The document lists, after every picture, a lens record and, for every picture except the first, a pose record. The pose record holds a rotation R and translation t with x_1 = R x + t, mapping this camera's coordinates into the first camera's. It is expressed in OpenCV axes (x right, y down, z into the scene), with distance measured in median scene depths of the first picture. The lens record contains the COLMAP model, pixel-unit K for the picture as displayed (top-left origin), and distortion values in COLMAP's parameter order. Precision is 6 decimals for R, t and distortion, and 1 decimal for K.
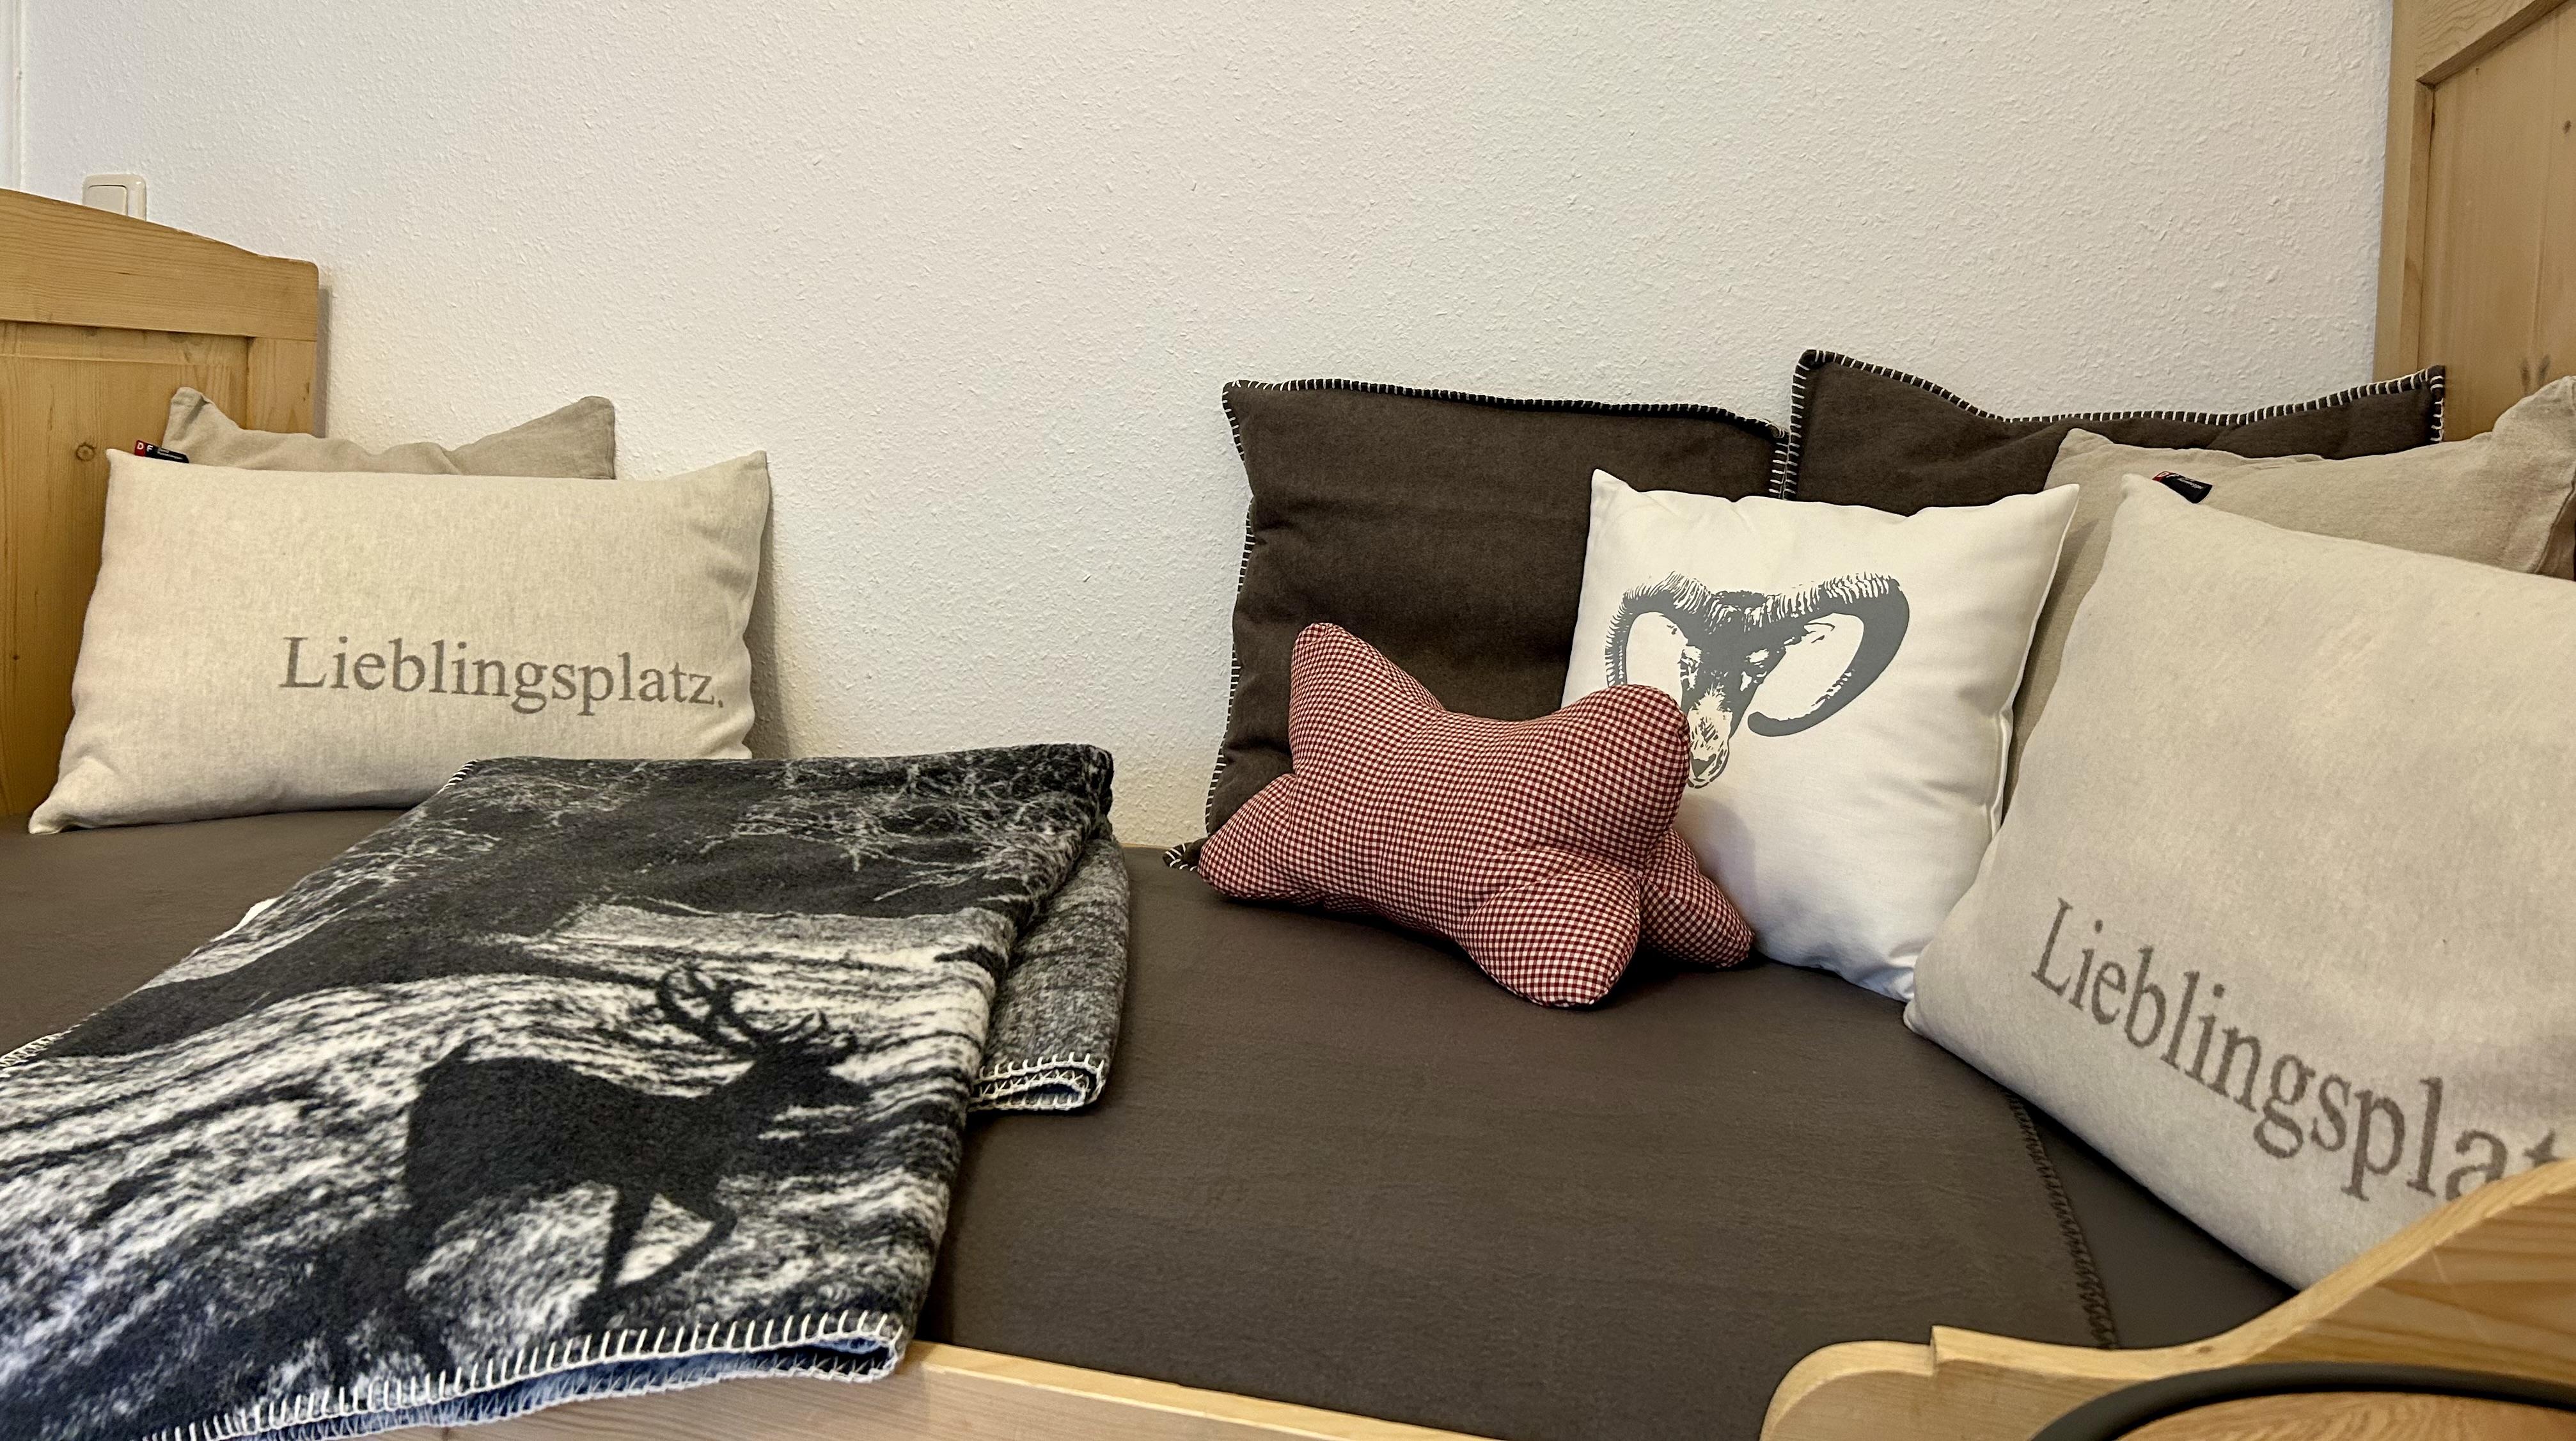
lens RADIAL K [[1900.2, 0, 1272.7], [0, 1900.2, 571.4], [0, 0, 1]] dist [0.000393, -0.002842]
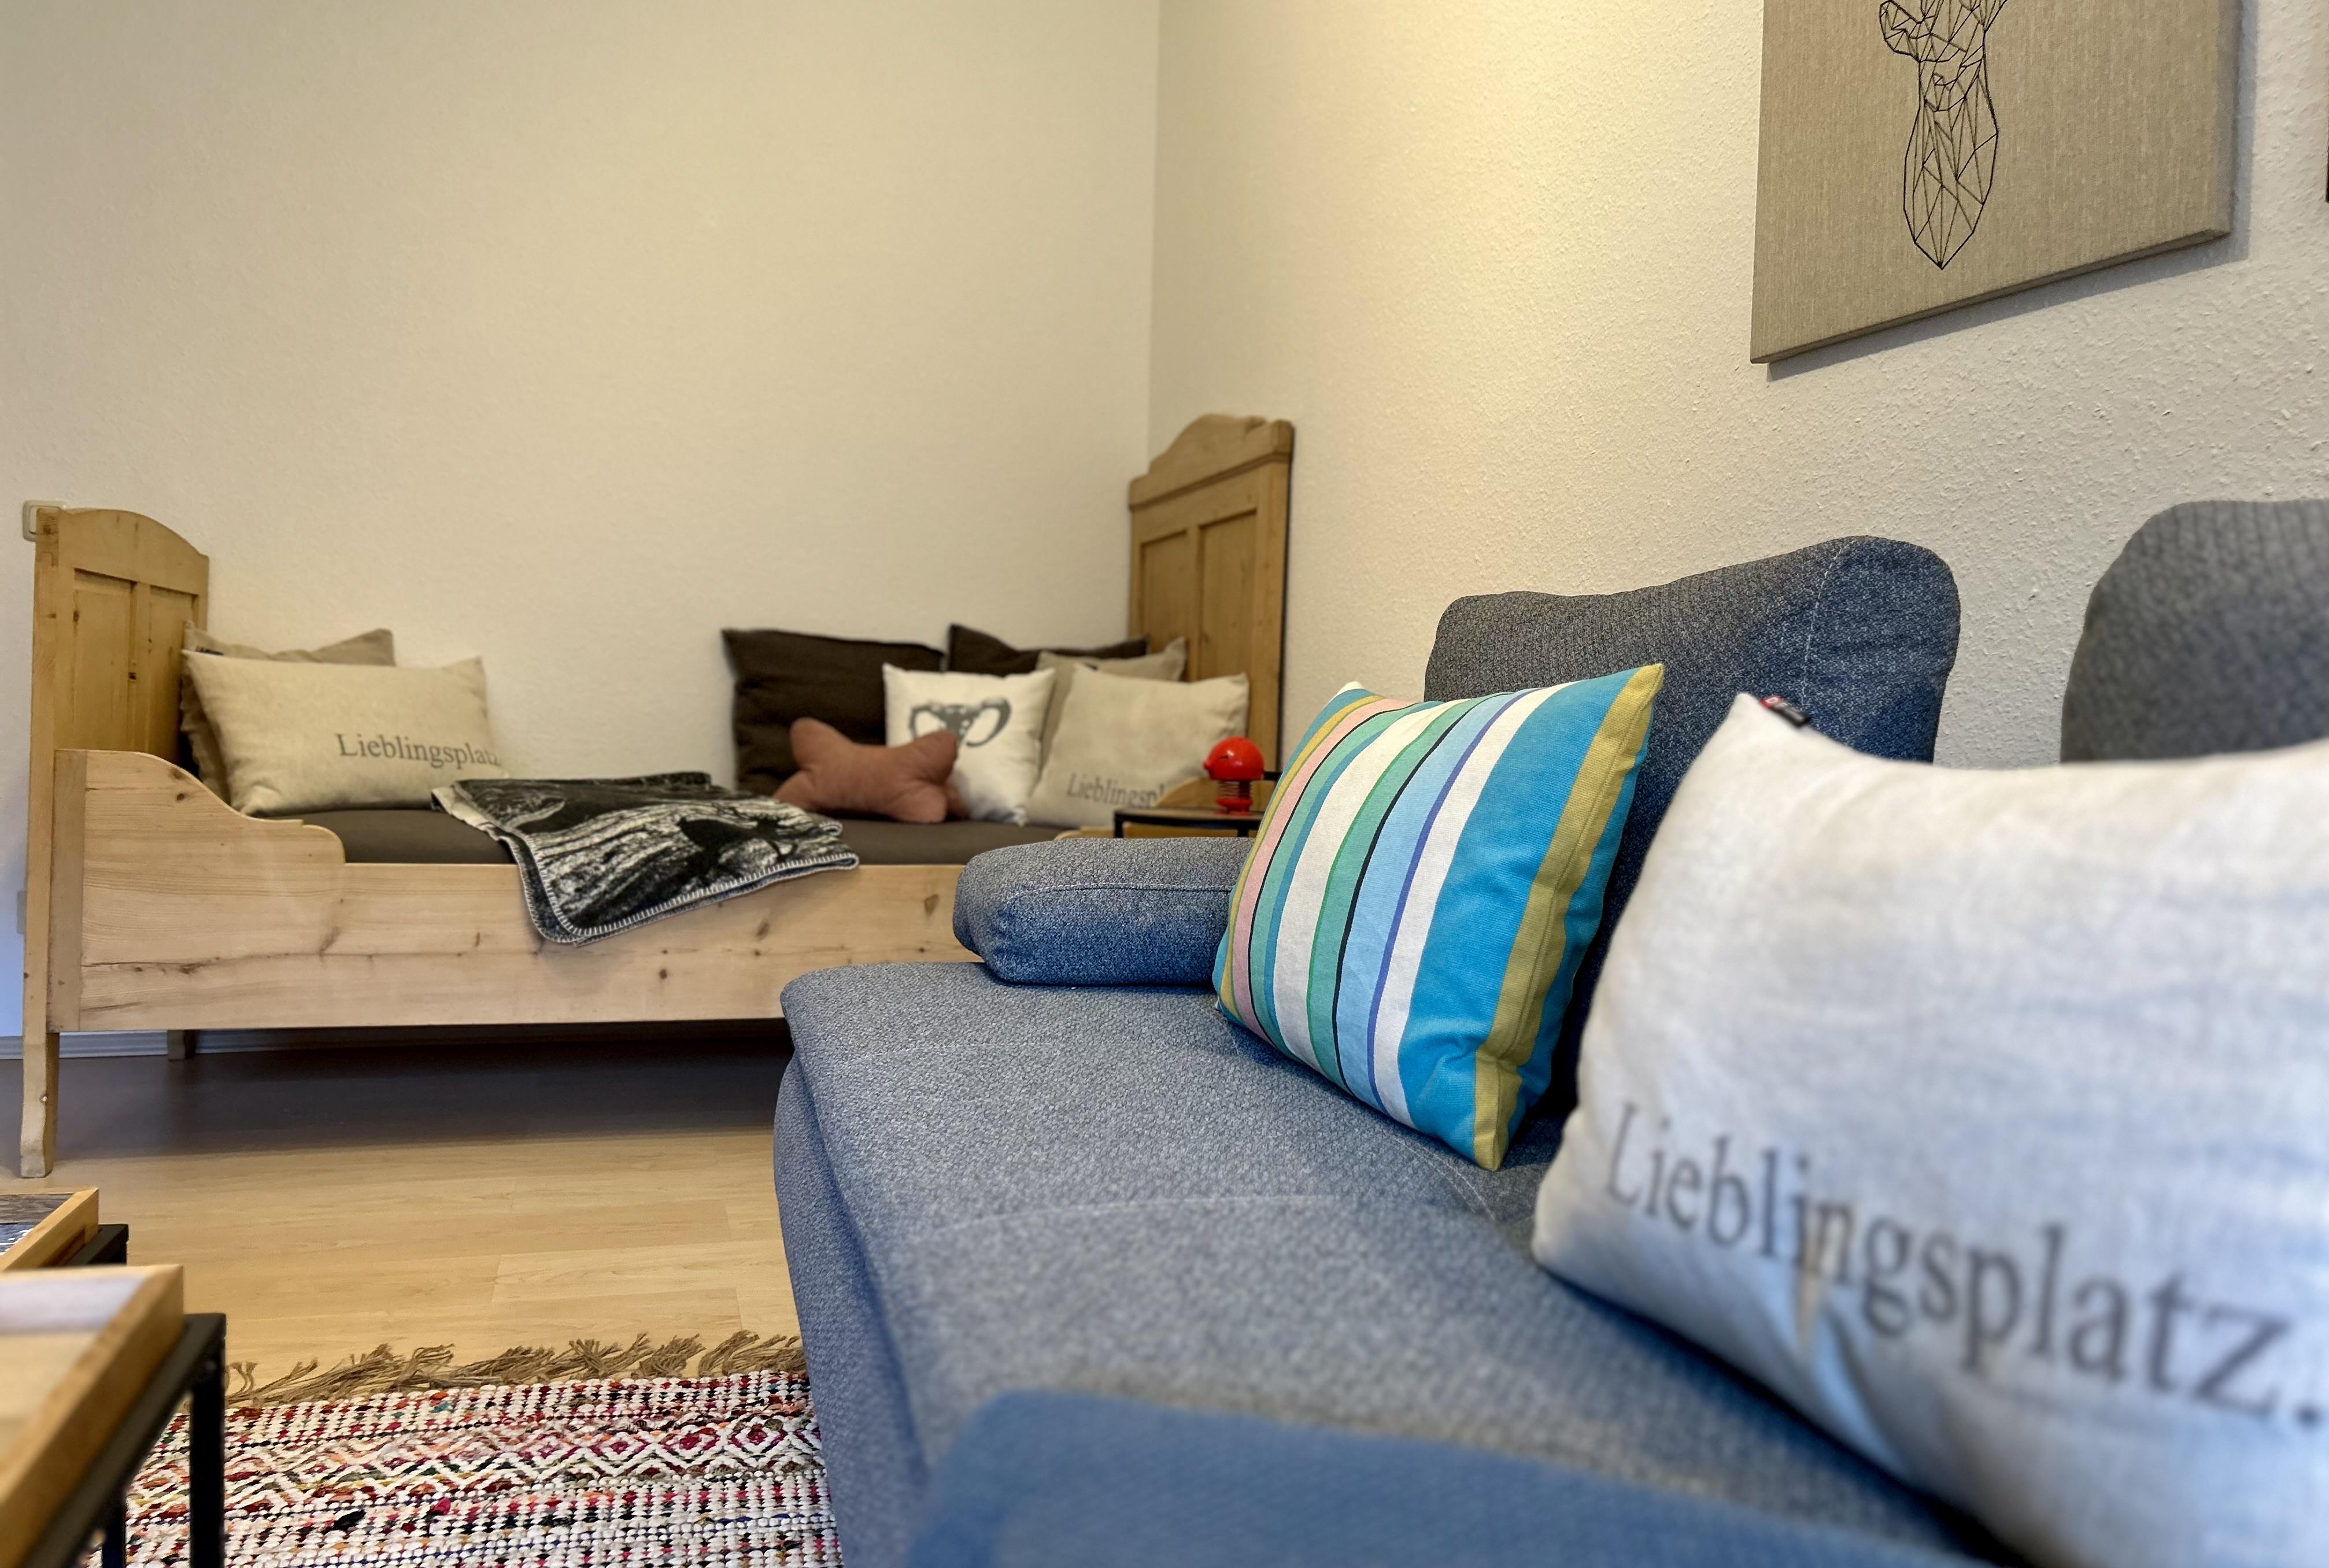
lens RADIAL K [[1778.2, 0, 1169.1], [0, 1778.2, 782.5], [0, 0, 1]] dist [0.023648, -0.013643]
pose [[0.835518, -0.024777, 0.548905, -1.013809], [0.032765, 0.999452, -0.004760, 0.159128], [-0.548486, 0.021962, 0.835871, -1.526933]]
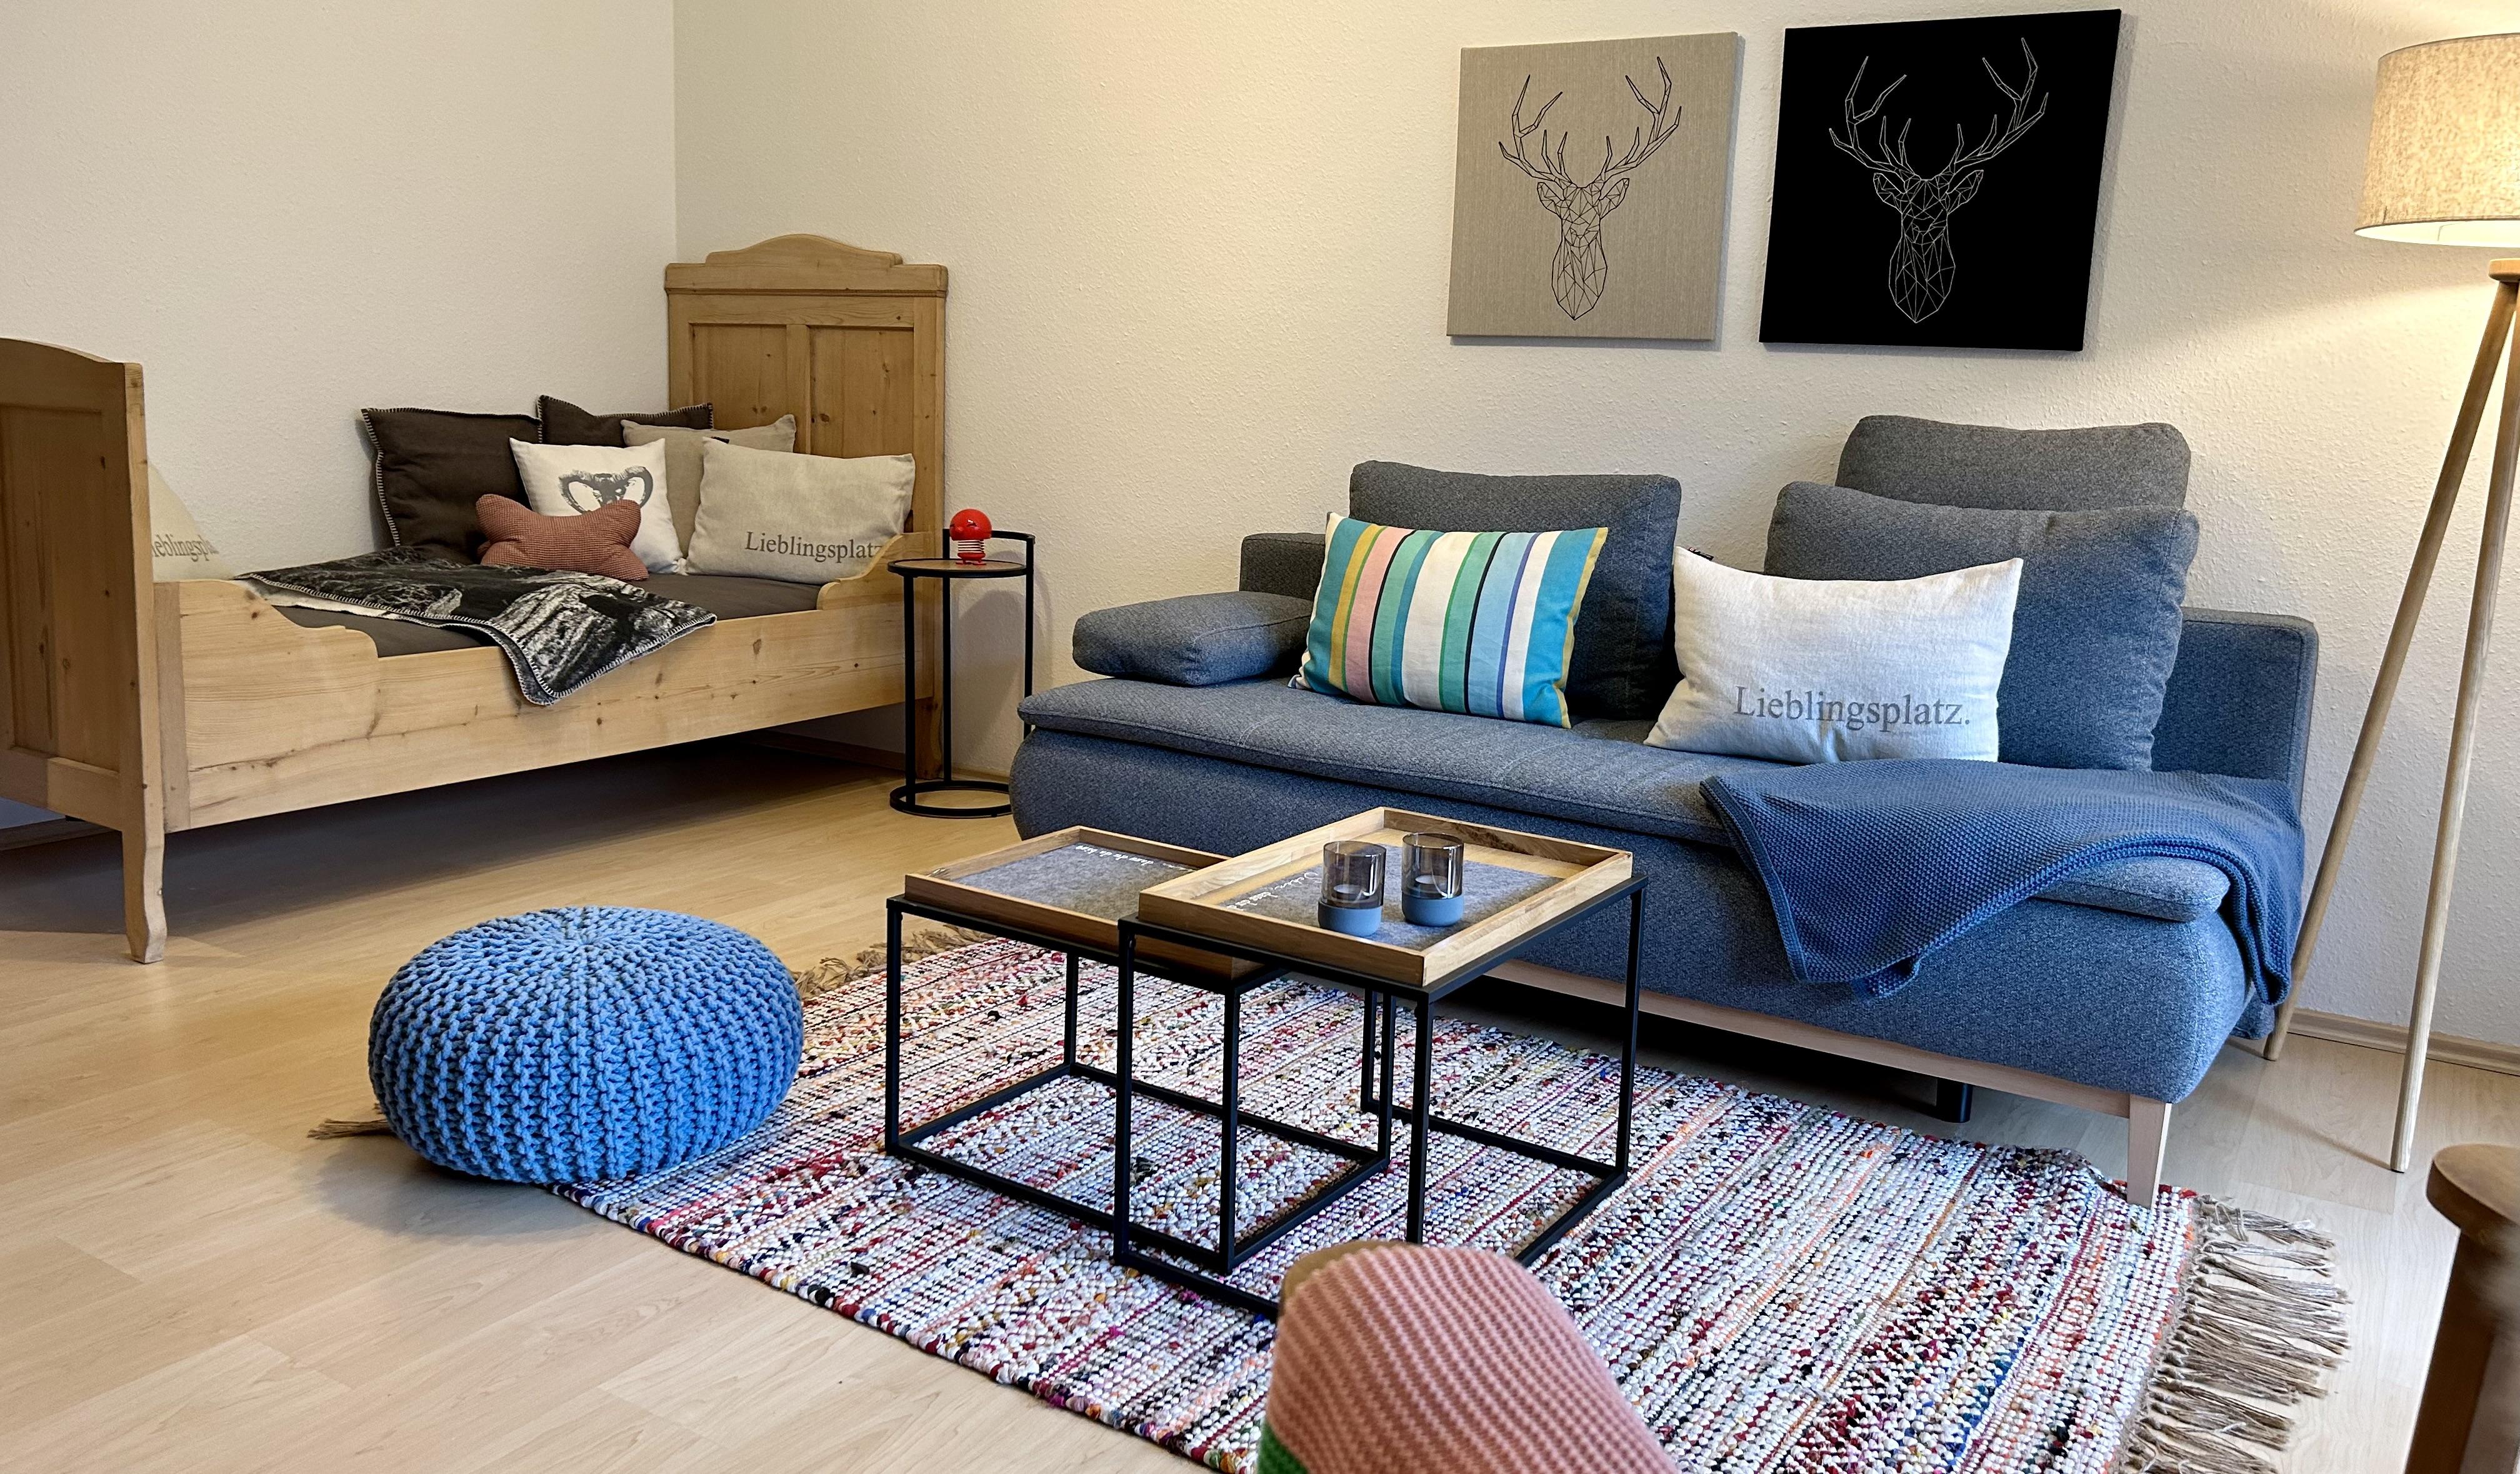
lens RADIAL K [[1906.2, 0, 1254.1], [0, 1906.2, 733.0], [0, 0, 1]] dist [0.073068, -0.000815]
pose [[0.276546, -0.194774, 0.941055, -2.869036], [0.048461, 0.980826, 0.188764, -0.132708], [-0.959778, -0.006598, 0.280682, -1.165396]]
